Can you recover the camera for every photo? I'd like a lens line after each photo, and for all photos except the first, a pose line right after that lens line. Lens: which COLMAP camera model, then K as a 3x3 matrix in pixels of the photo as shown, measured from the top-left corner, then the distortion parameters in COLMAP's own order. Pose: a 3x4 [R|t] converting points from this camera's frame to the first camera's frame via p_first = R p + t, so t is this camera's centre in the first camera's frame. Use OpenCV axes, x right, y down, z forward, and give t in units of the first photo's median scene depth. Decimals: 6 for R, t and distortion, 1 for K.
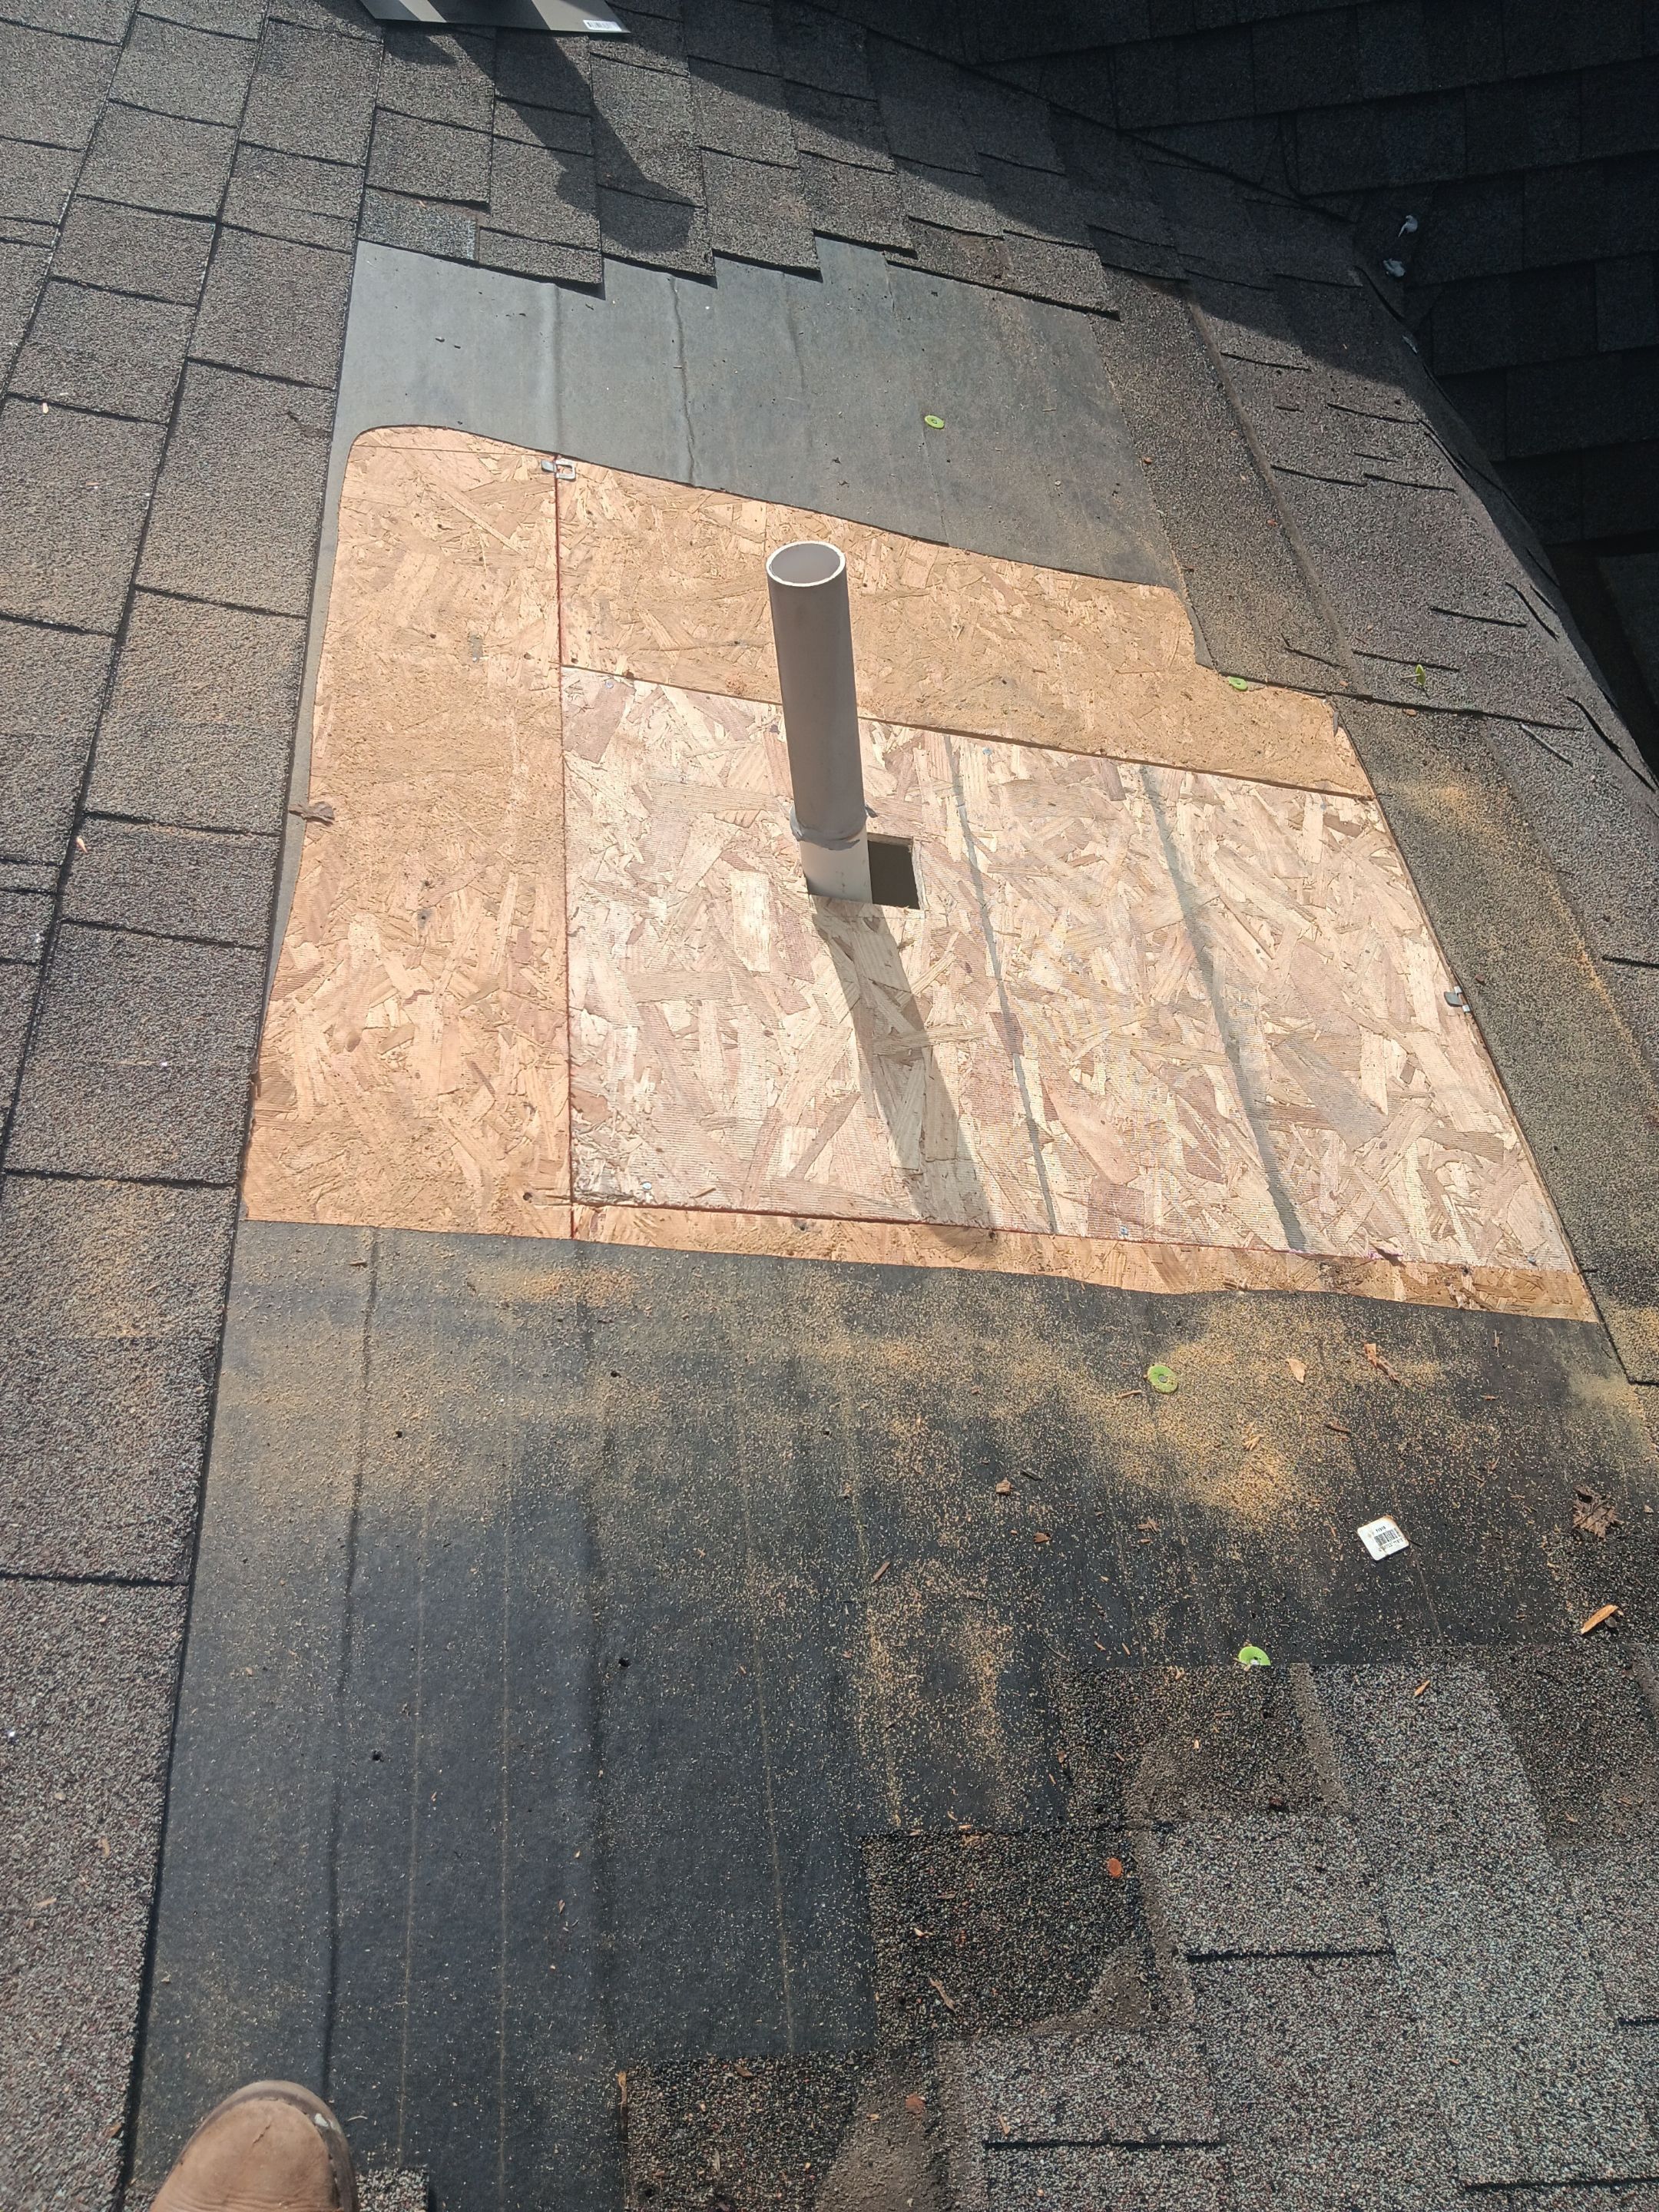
lens RADIAL K [[1702.0, 0, 840.9], [0, 1702.0, 1099.6], [0, 0, 1]] dist [0.004409, -0.028529]
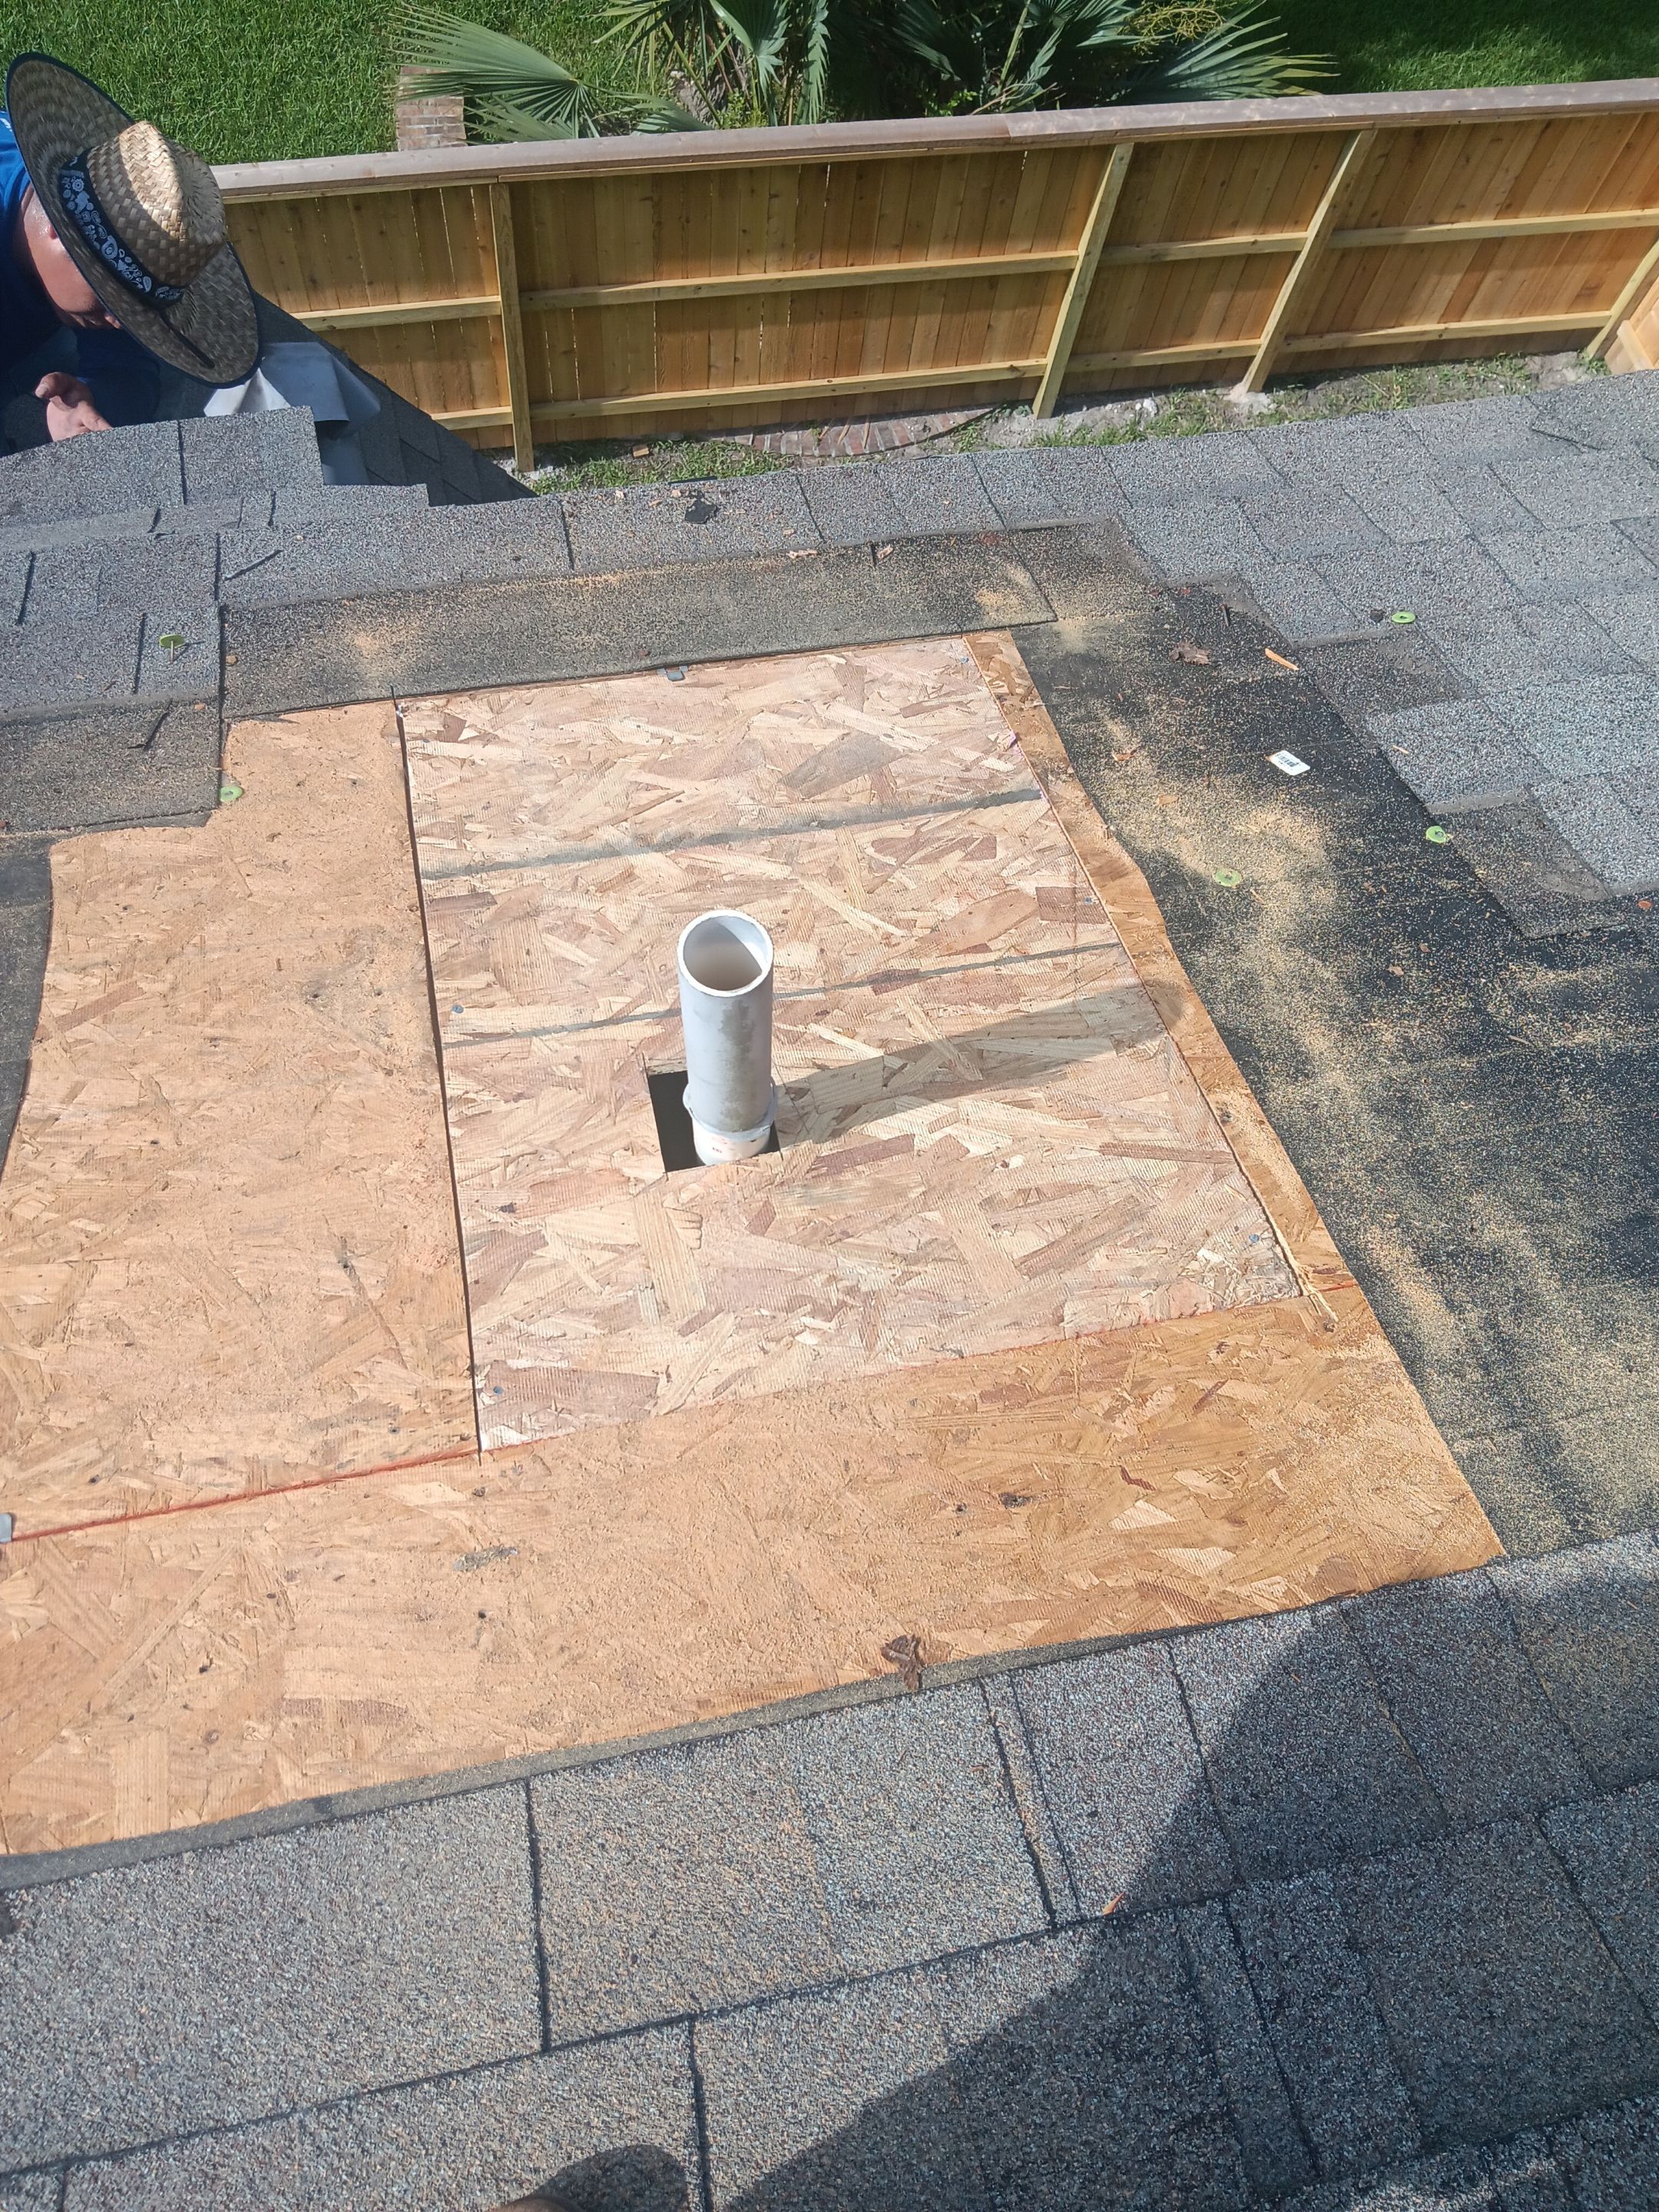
lens RADIAL K [[1691.0, 0, 829.5], [0, 1691.0, 1106.0], [0, 0, 1]] dist [0.024627, -0.078416]
pose [[-0.108418, -0.894151, 0.434441, -0.332681], [0.747894, 0.214537, 0.628194, -0.573460], [-0.654905, 0.393023, 0.645471, 0.364505]]
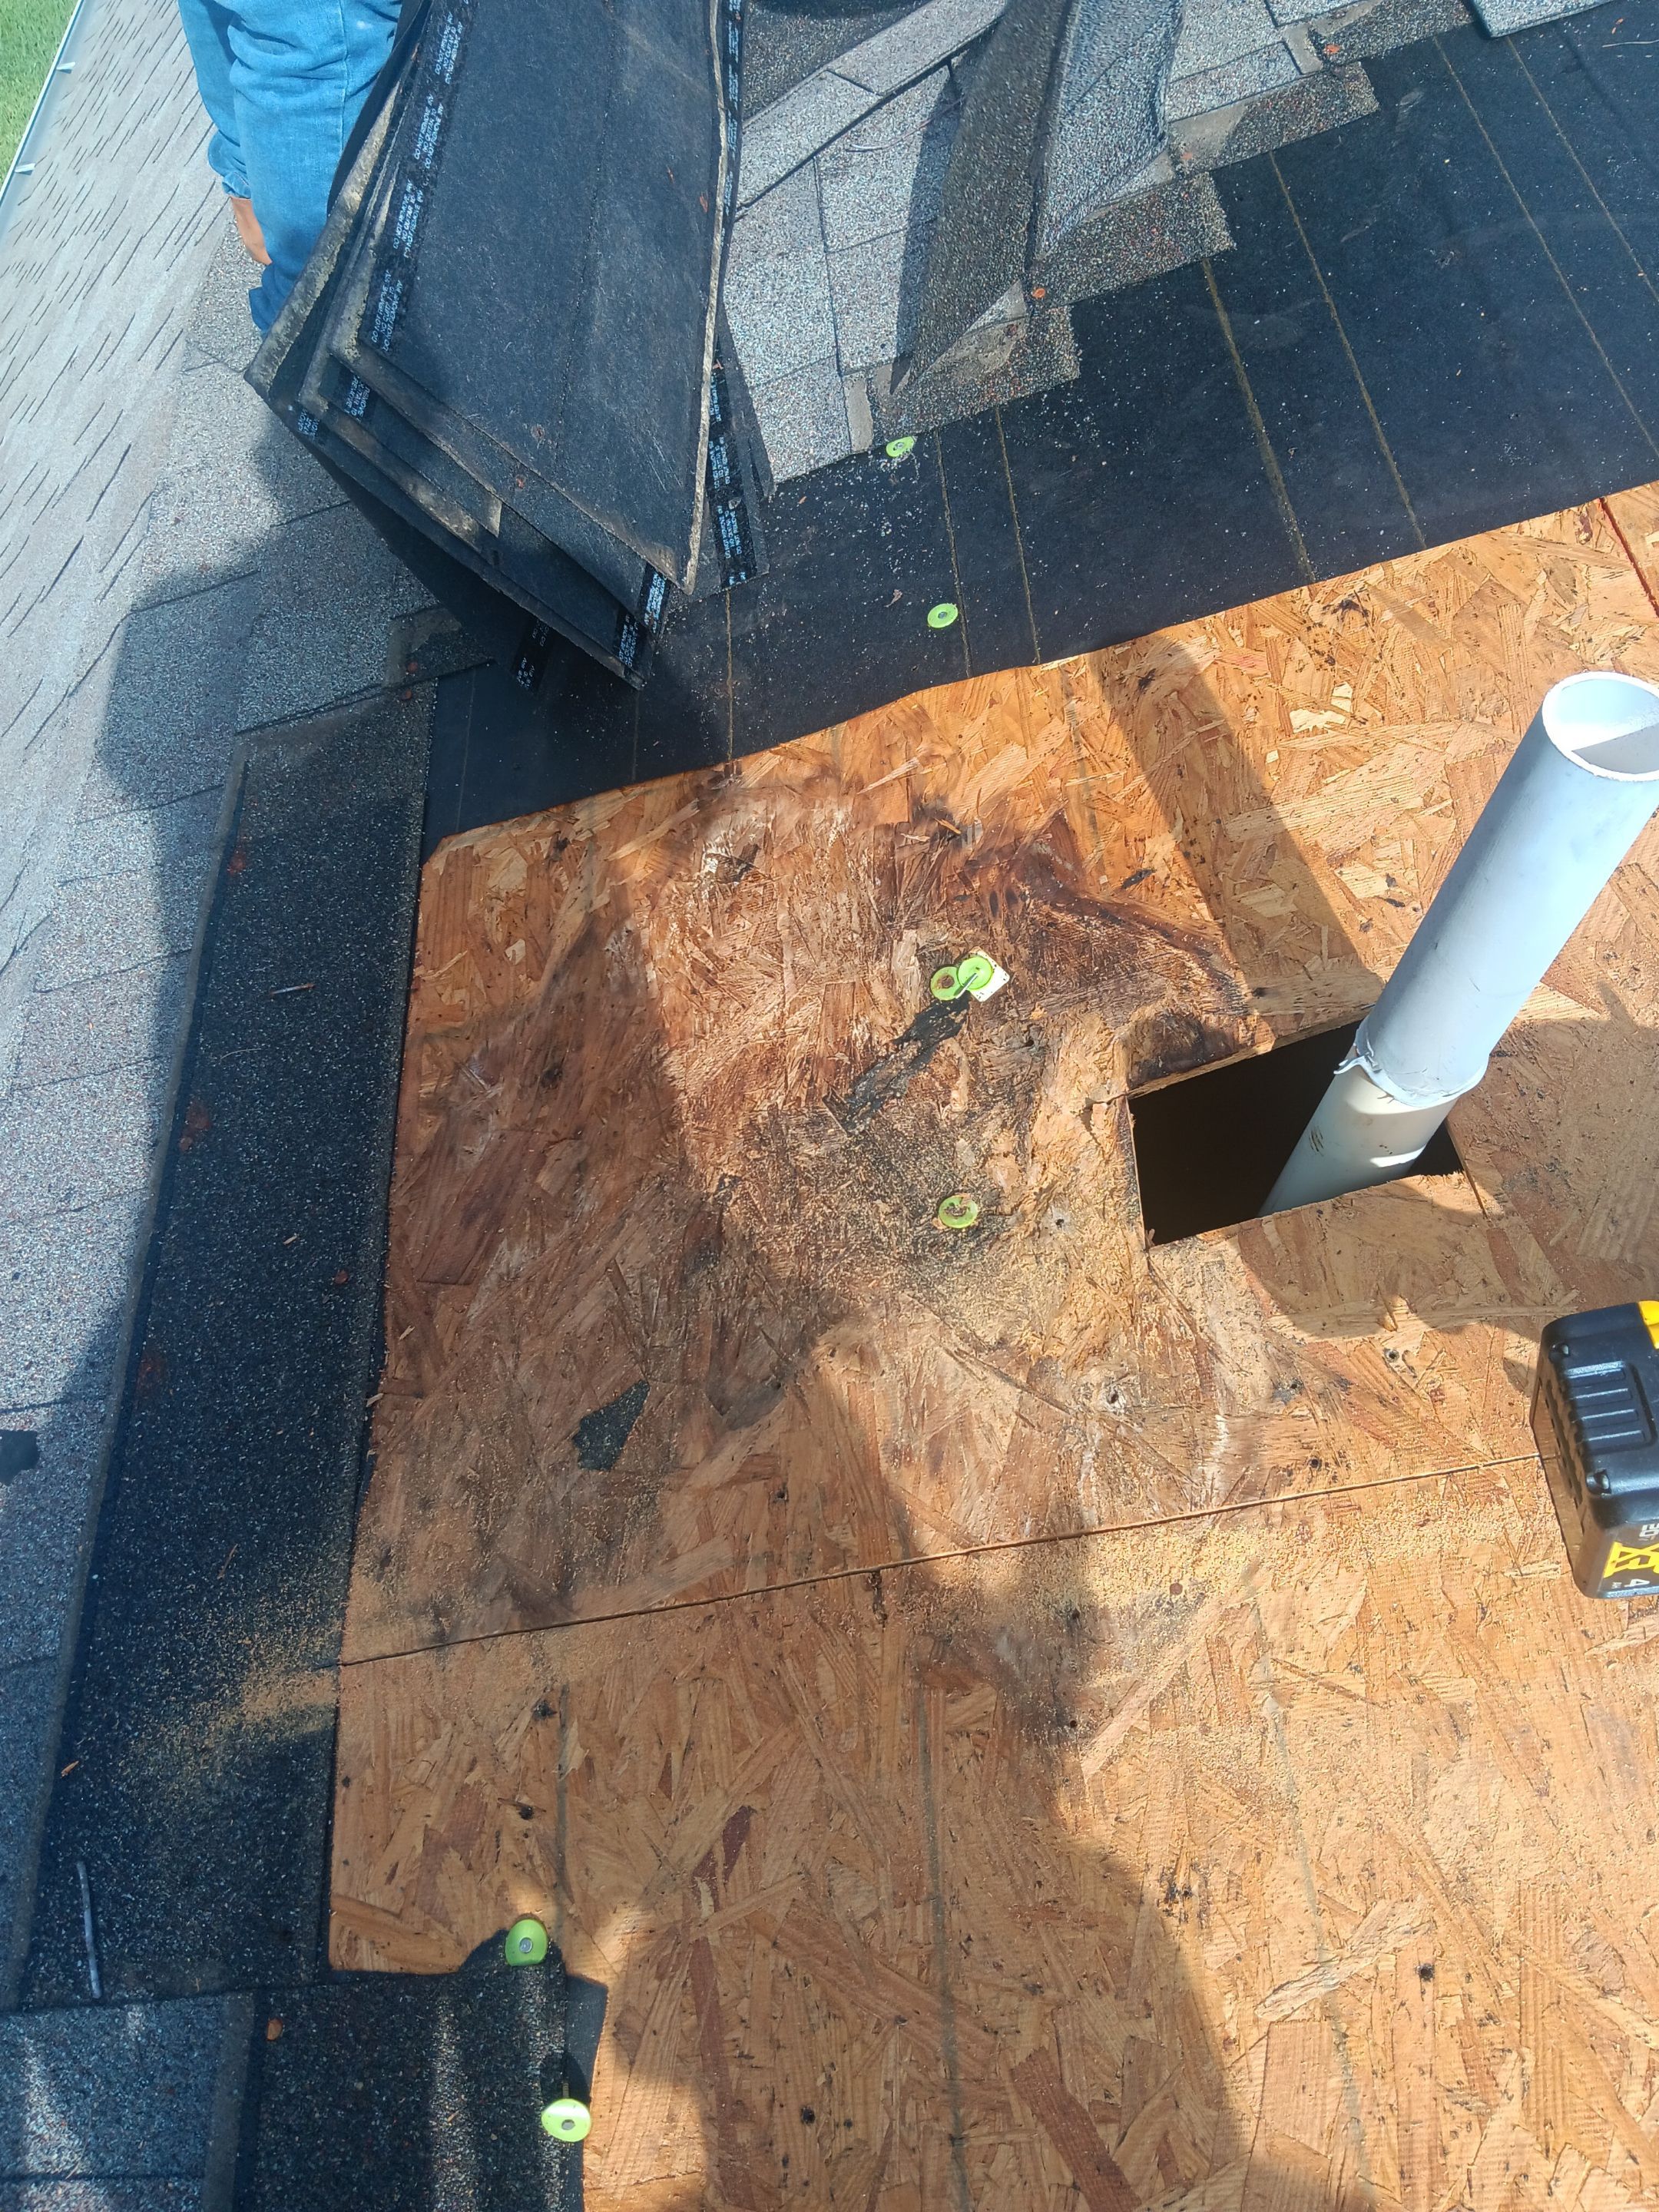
lens RADIAL K [[1702.0, 0, 840.9], [0, 1702.0, 1099.6], [0, 0, 1]] dist [0.004409, -0.028529]
pose [[-0.997719, -0.014858, 0.065852, 0.136421], [0.067013, -0.335858, 0.939526, -0.657274], [0.008157, 0.941796, 0.336087, 0.706643]]
